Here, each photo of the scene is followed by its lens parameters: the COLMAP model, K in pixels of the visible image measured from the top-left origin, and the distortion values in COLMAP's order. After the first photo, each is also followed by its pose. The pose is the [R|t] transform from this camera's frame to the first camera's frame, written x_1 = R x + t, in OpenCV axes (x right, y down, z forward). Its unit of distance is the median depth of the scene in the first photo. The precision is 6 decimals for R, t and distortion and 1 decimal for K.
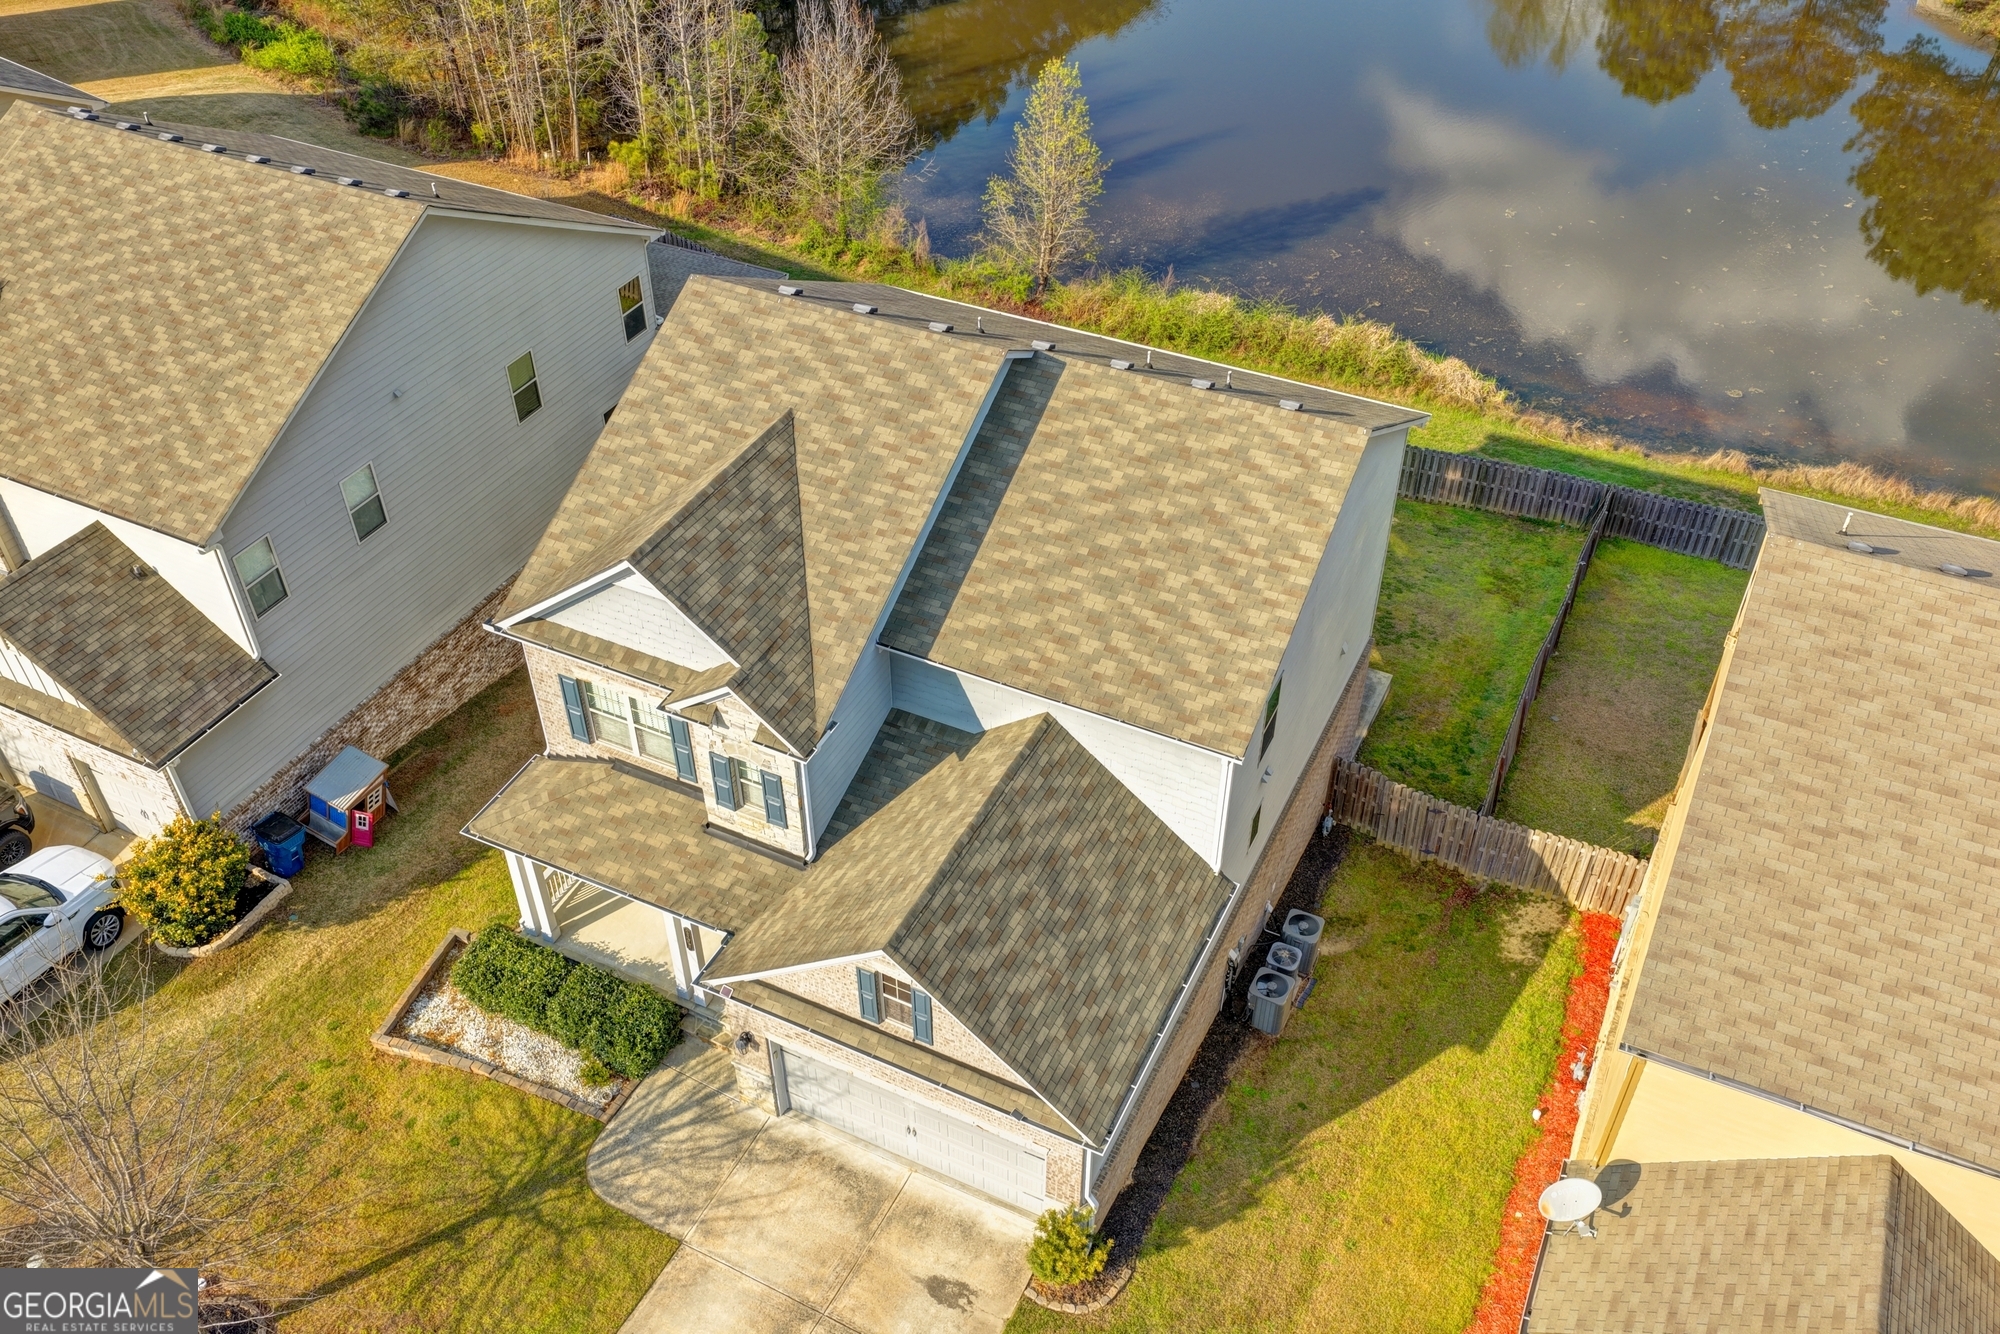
lens RADIAL K [[1658.7, 0, 1008.1], [0, 1658.7, 678.0], [0, 0, 1]] dist [-0.012531, 0.037647]
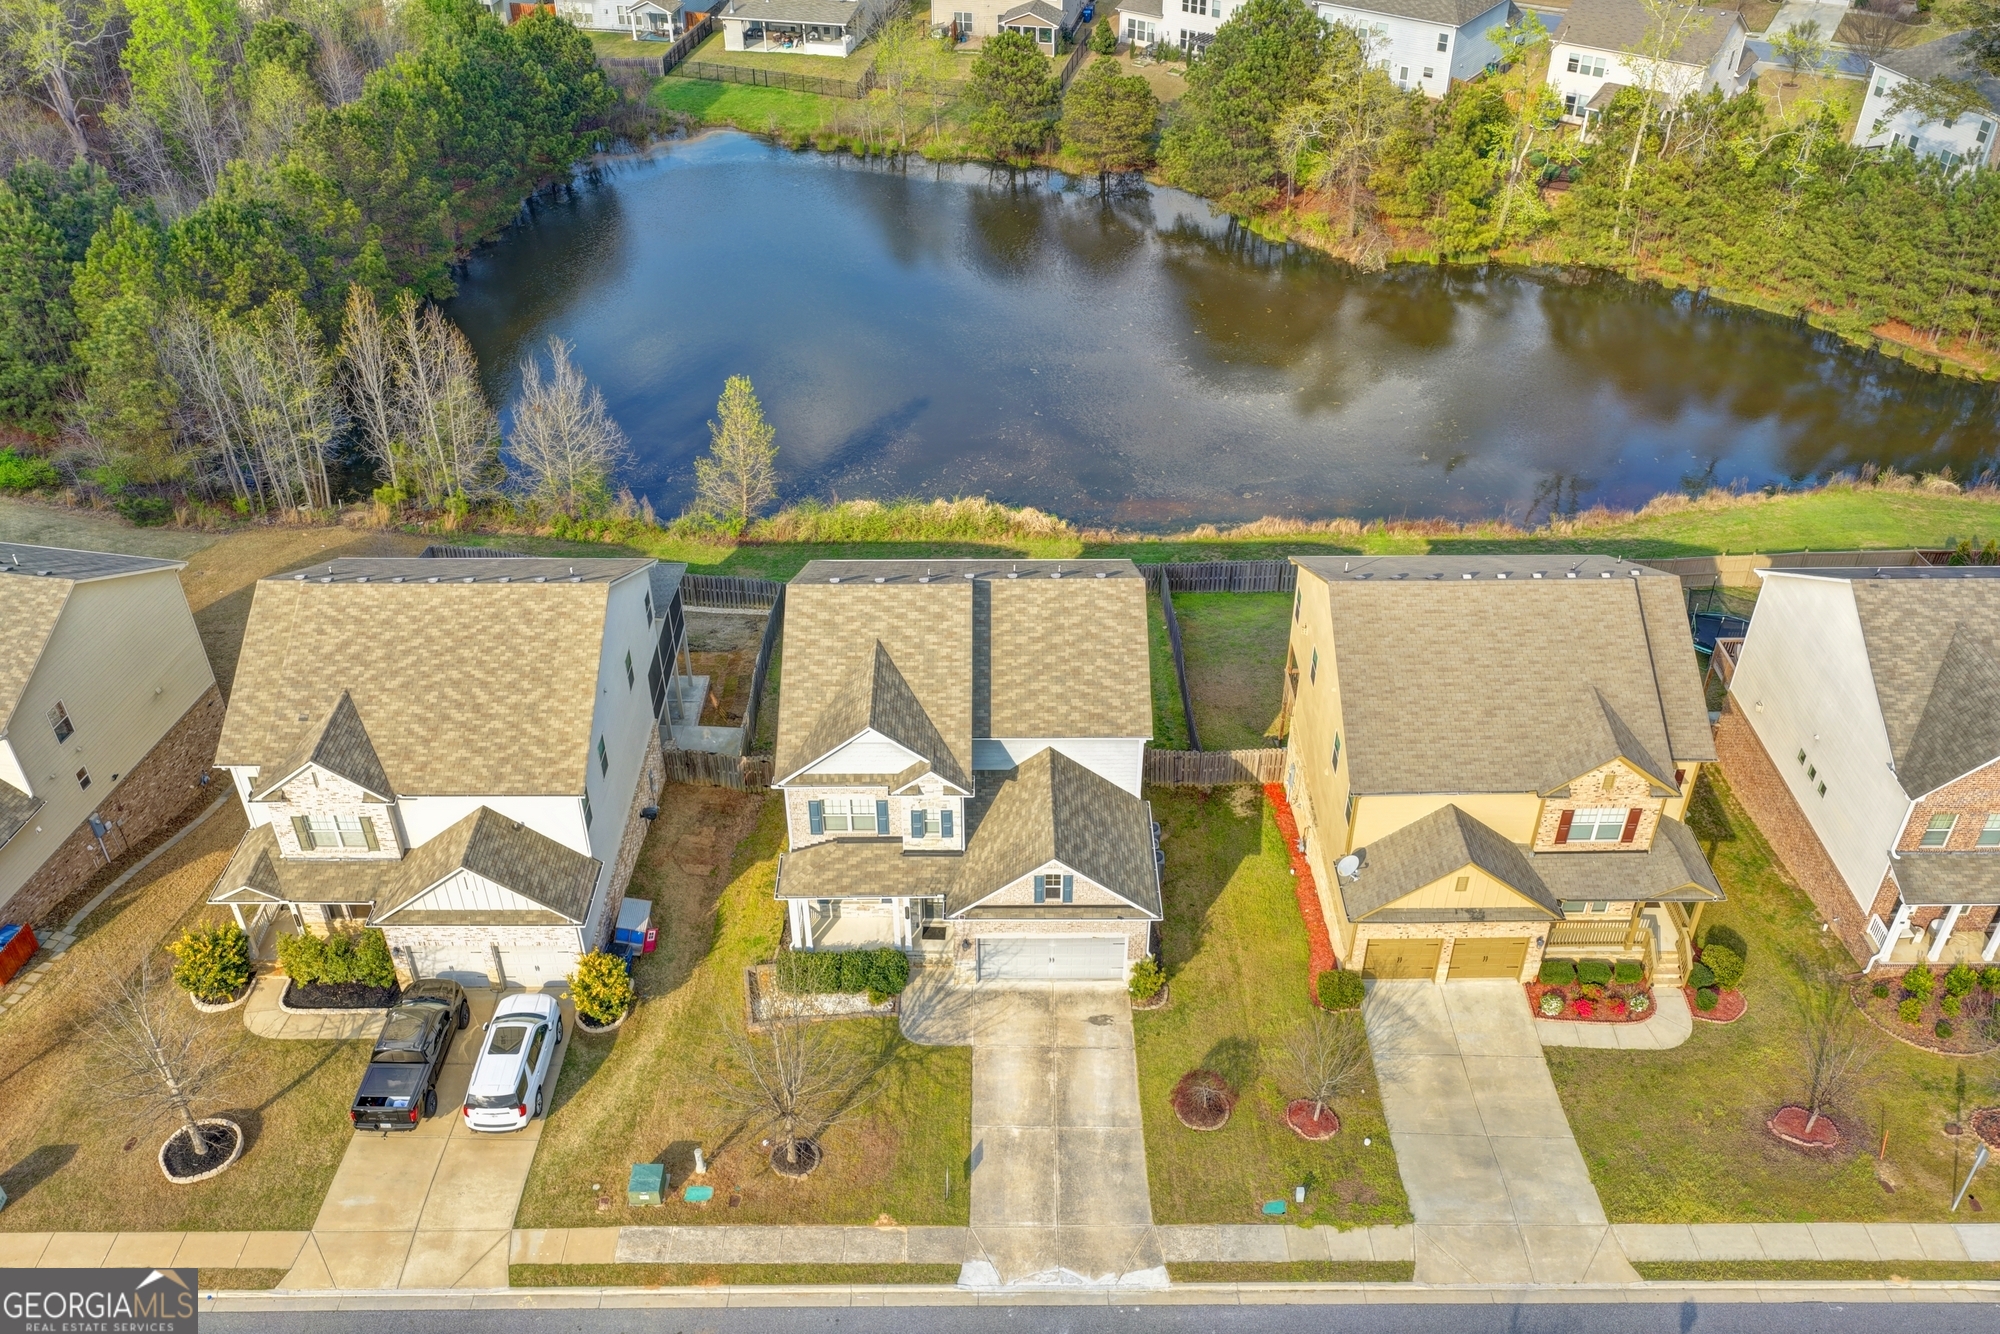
lens RADIAL K [[1658.7, 0, 1008.1], [0, 1658.7, 678.0], [0, 0, 1]] dist [-0.012531, 0.037647]
pose [[0.896480, -0.264551, 0.355437, -0.705768], [0.288303, 0.957429, -0.014543, -0.043932], [-0.336458, 0.115511, 0.934587, -0.890784]]
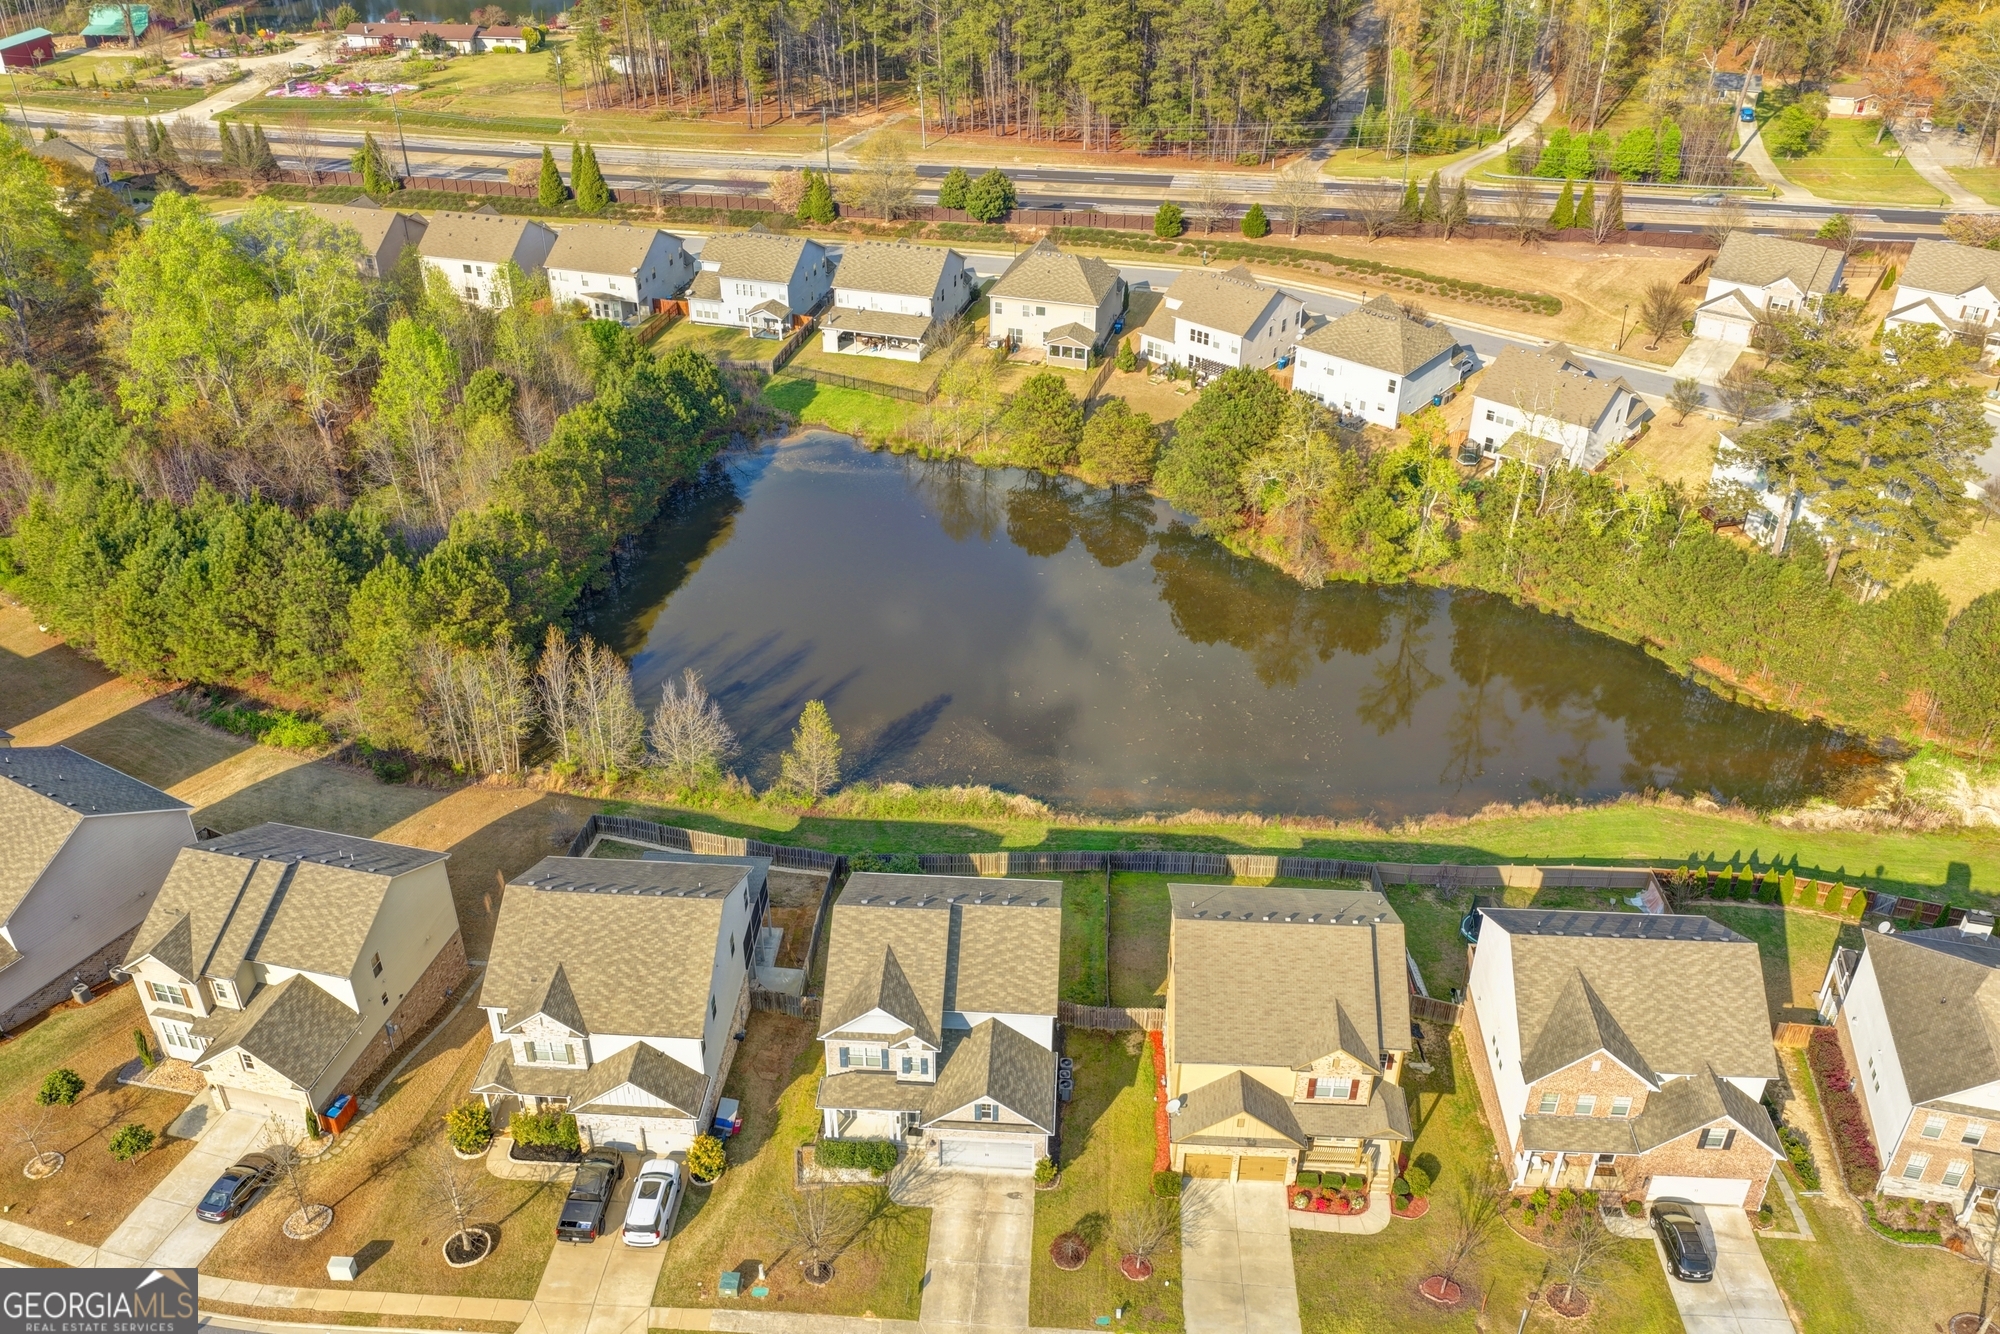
lens RADIAL K [[1658.7, 0, 1008.1], [0, 1658.7, 678.0], [0, 0, 1]] dist [-0.012531, 0.037647]
pose [[0.922379, -0.205516, 0.327078, -0.848329], [0.244944, 0.965905, -0.083840, -0.331390], [-0.298696, 0.157448, 0.941271, -2.116580]]
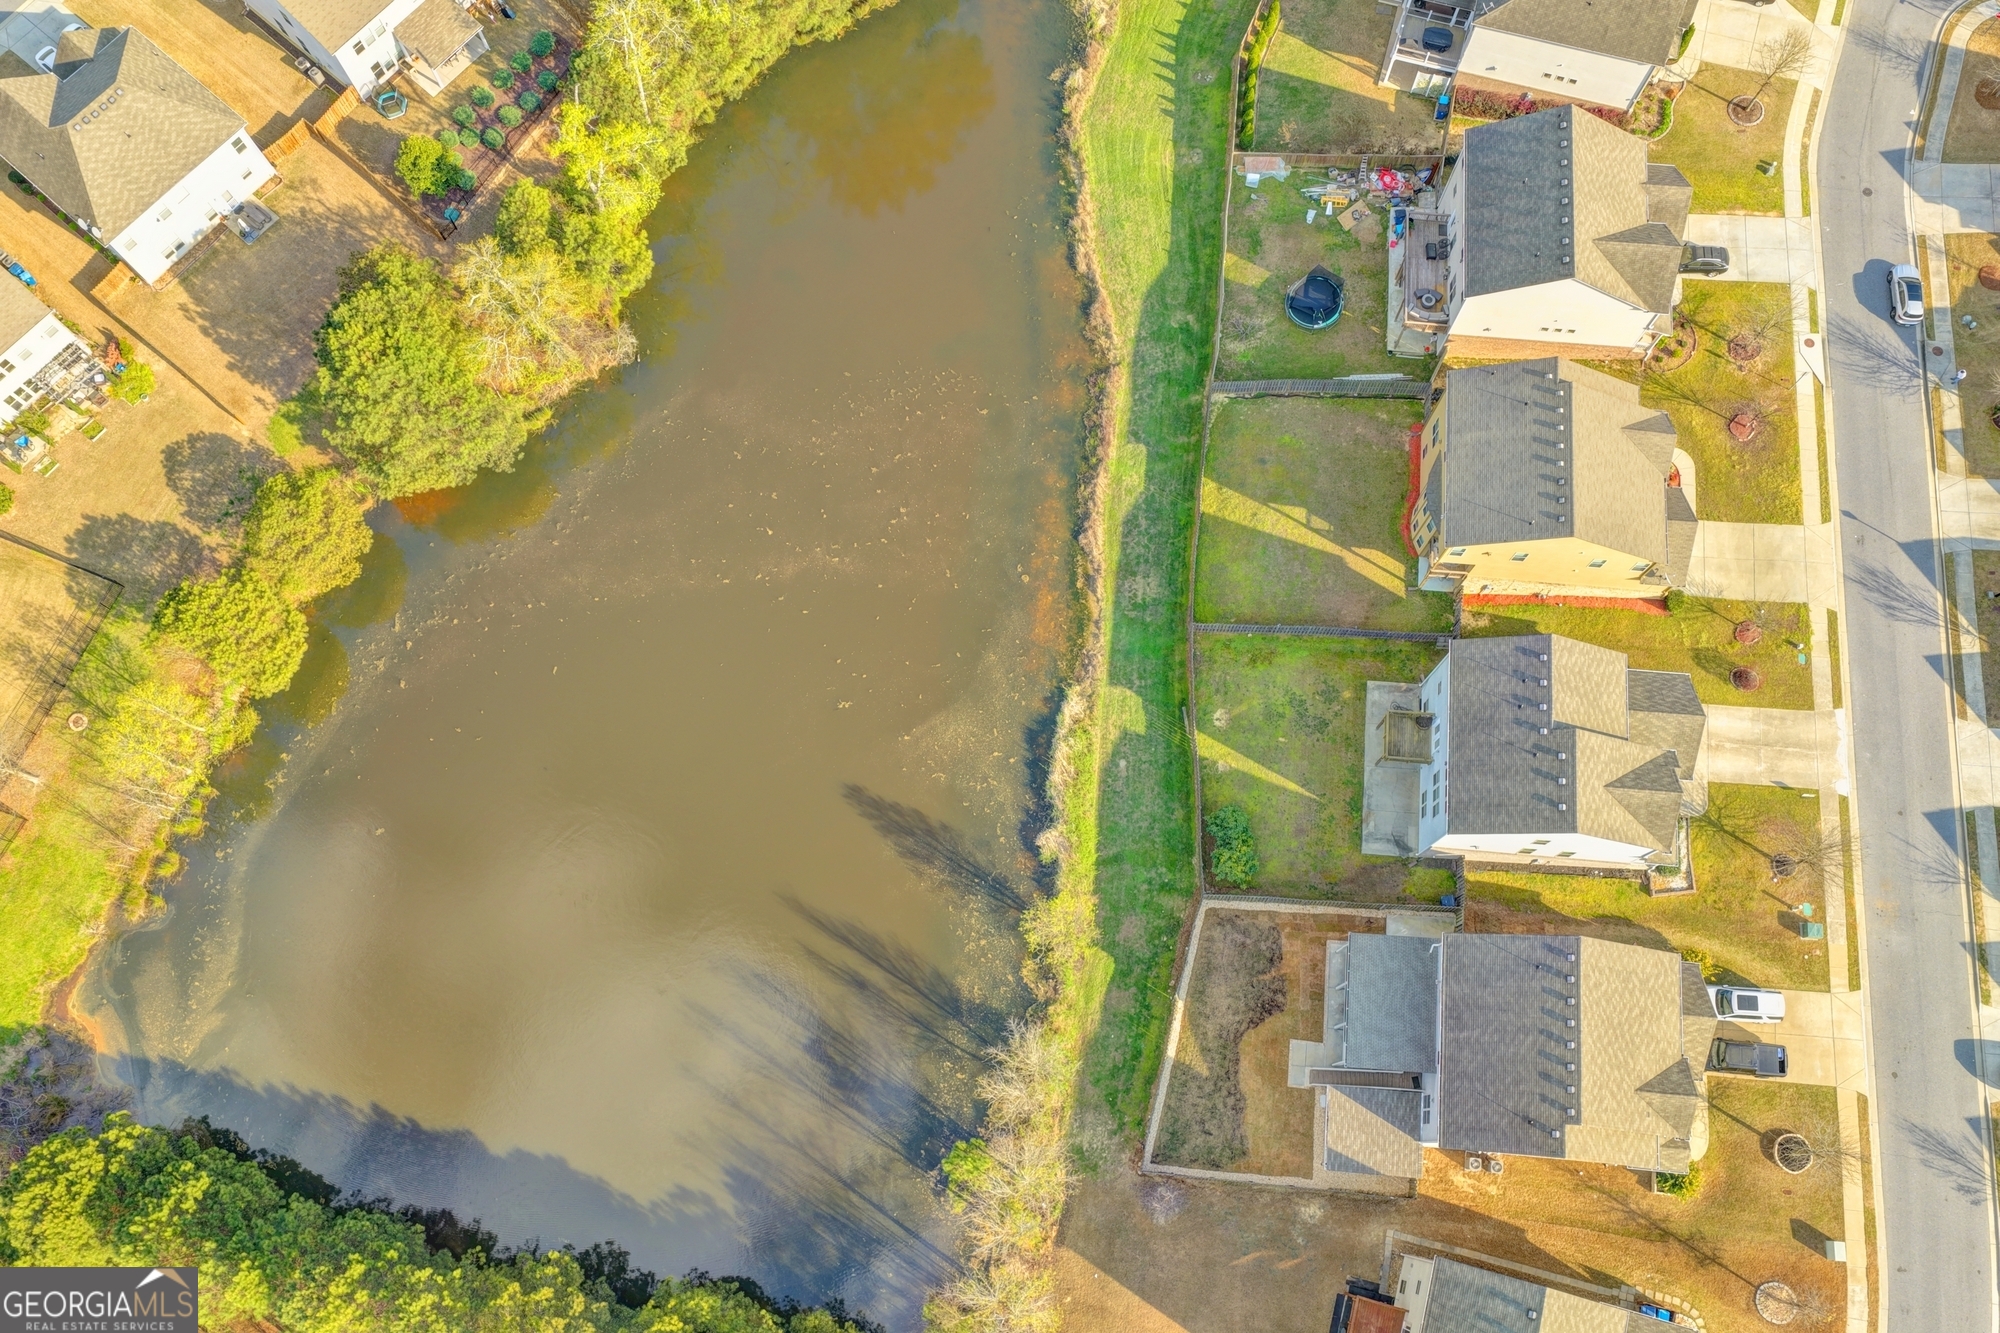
lens RADIAL K [[1658.7, 0, 1008.1], [0, 1658.7, 677.5], [0, 0, 1]] dist [-0.012531, 0.037647]
pose [[-0.357433, -0.896120, 0.263078, -0.396443], [0.609501, -0.010389, 0.792717, -3.691771], [-0.707637, 0.443689, 0.549899, -0.130691]]
